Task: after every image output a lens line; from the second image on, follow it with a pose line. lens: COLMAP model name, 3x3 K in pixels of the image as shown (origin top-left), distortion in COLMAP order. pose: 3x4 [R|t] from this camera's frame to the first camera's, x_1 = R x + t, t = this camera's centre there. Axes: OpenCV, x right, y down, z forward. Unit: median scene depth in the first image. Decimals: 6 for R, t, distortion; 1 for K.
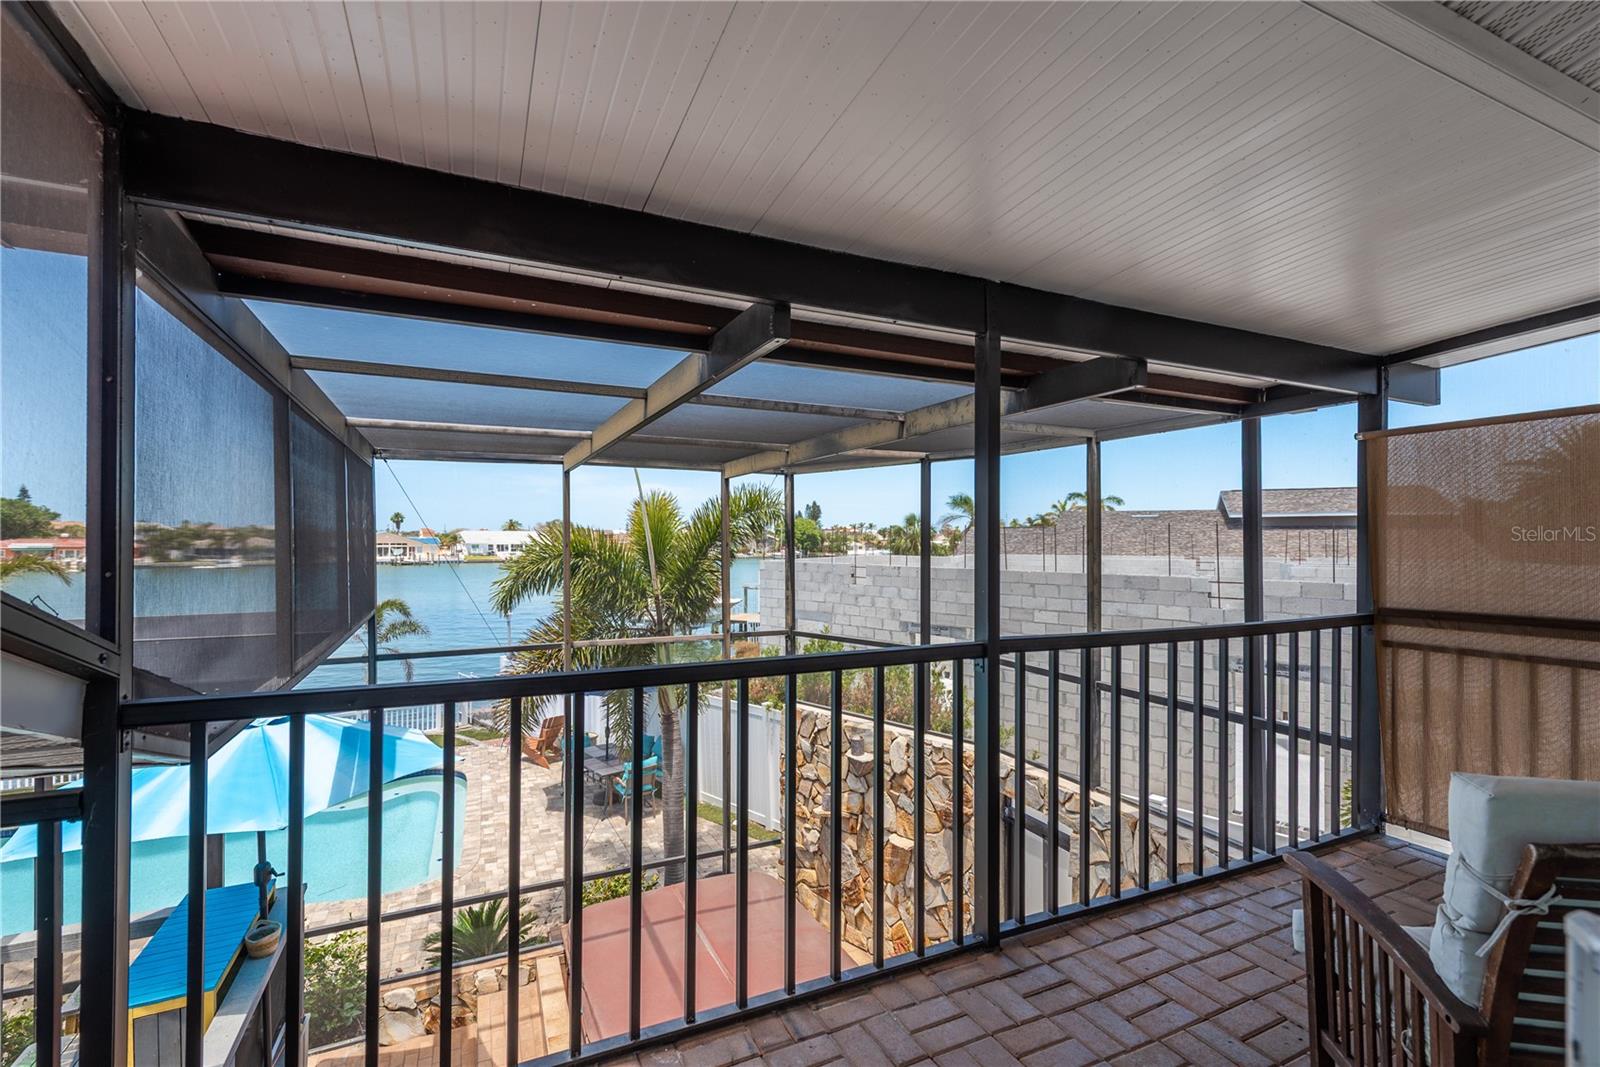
lens RADIAL K [[725.6, 0, 800.0], [0, 725.6, 533.5], [0, 0, 1]] dist [0.026166, -0.010555]
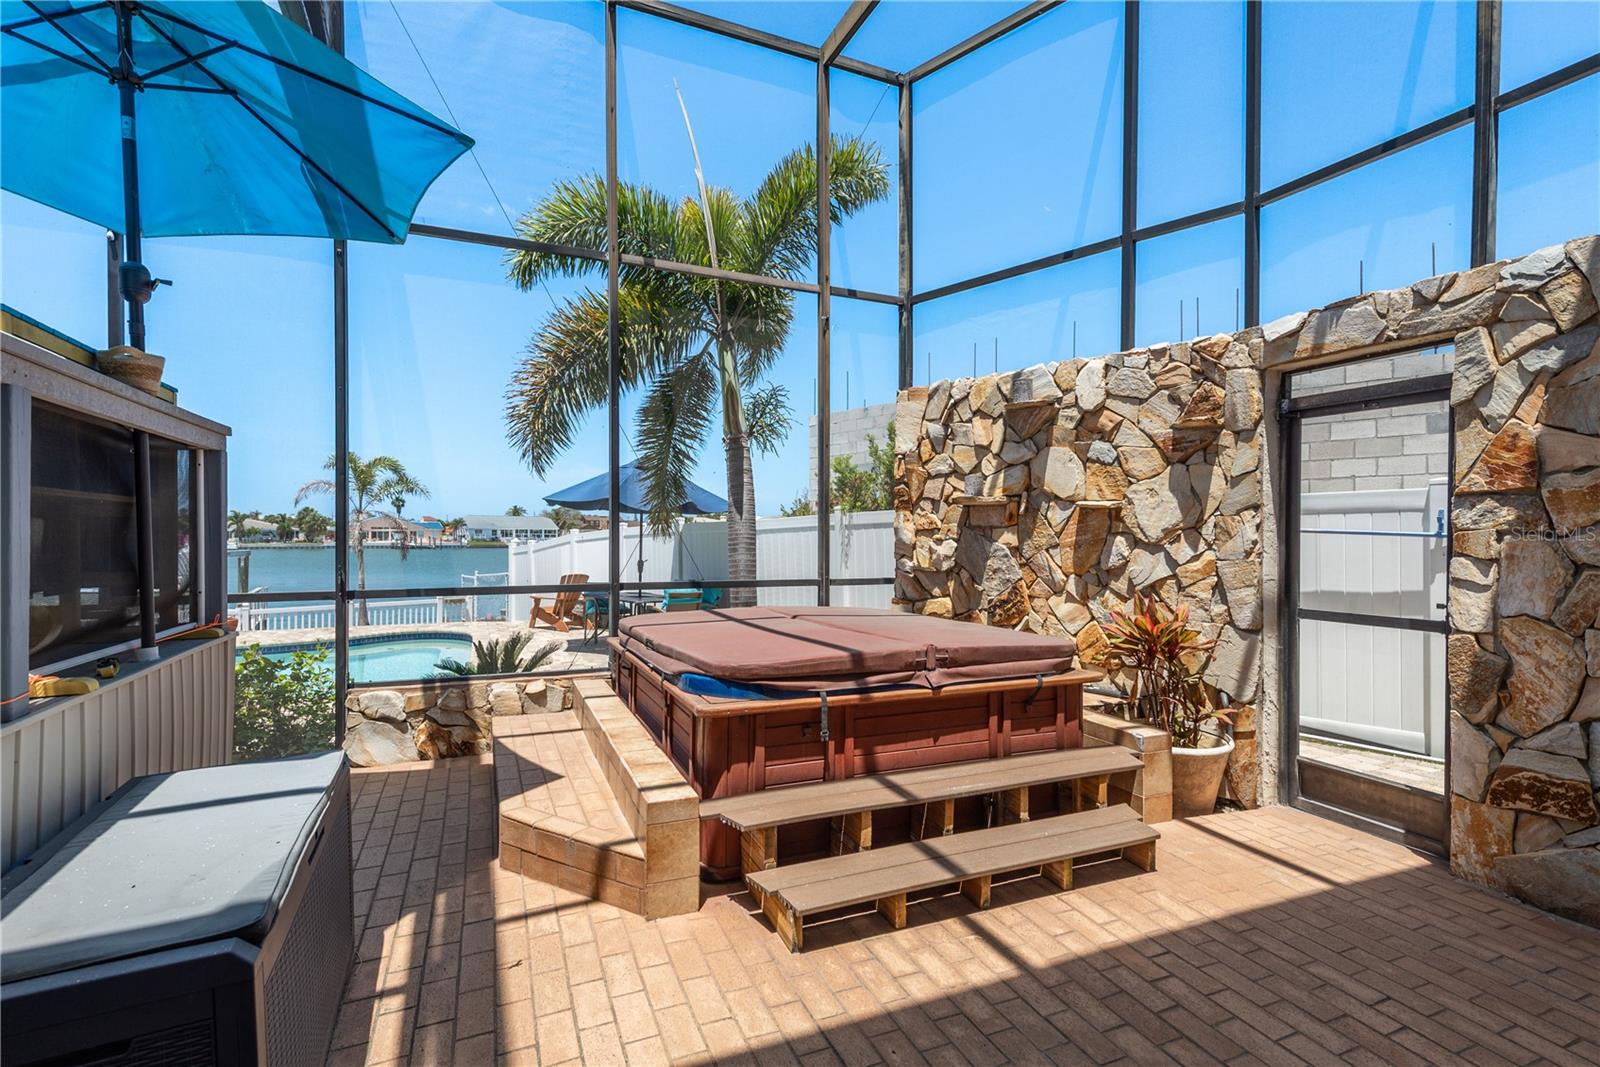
lens RADIAL K [[753.5, 0, 798.6], [0, 753.5, 539.2], [0, 0, 1]] dist [0.020141, -0.009645]
pose [[0.999834, 0.002874, -0.017984, -0.123082], [-0.002814, 0.999990, 0.003351, 0.426778], [0.017994, -0.003299, 0.999833, 0.259521]]
